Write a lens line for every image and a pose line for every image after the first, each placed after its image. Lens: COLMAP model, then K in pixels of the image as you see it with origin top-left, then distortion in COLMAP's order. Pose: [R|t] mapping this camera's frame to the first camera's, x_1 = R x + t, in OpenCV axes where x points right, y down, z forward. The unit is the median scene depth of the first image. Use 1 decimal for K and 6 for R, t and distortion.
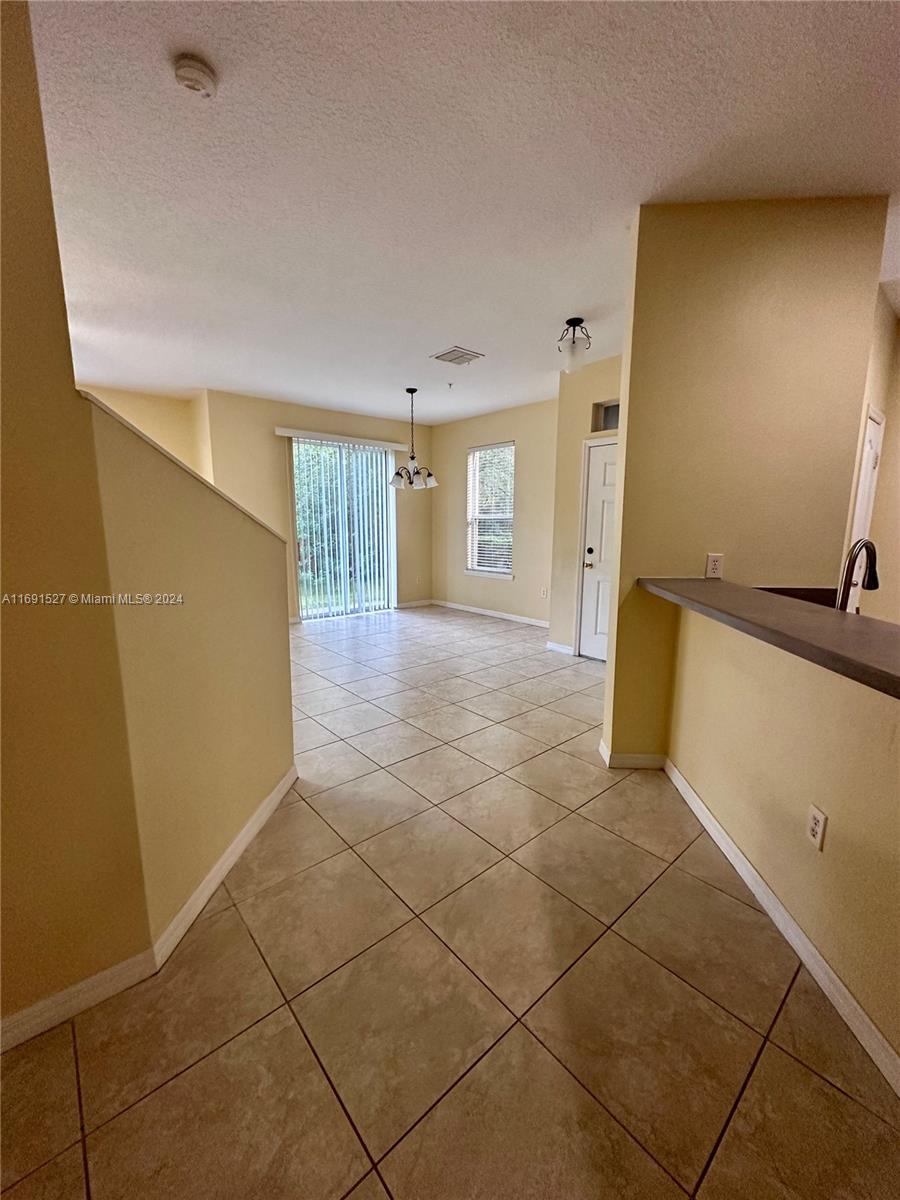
lens RADIAL K [[475.9, 0, 450.6], [0, 475.9, 598.1], [0, 0, 1]] dist [-0.002470, -0.000009]
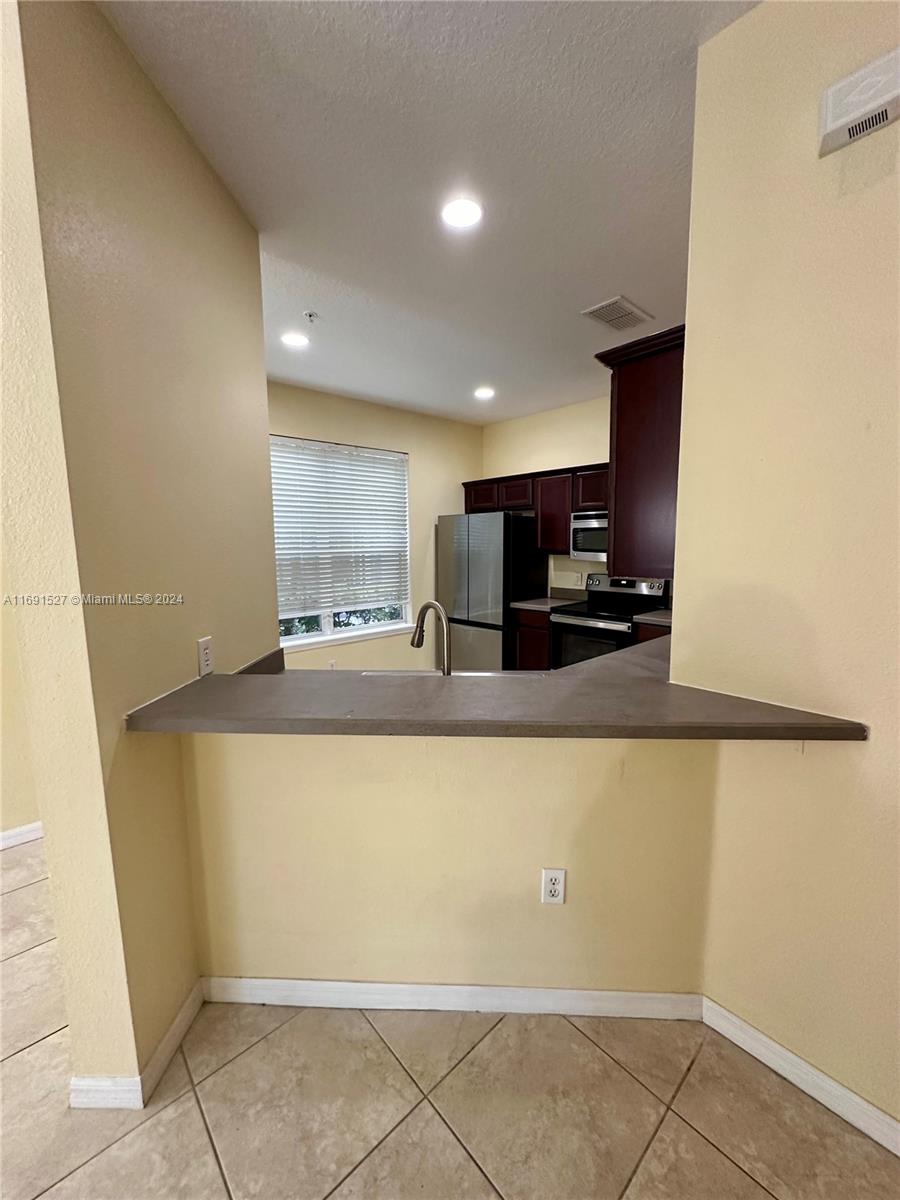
lens RADIAL K [[475.9, 0, 450.6], [0, 475.9, 598.1], [0, 0, 1]] dist [-0.002470, -0.000009]
pose [[-0.022912, -0.125026, 0.991889, -0.149831], [0.168344, 0.977500, 0.127101, -0.265795], [-0.985462, 0.169891, -0.001349, 1.000024]]
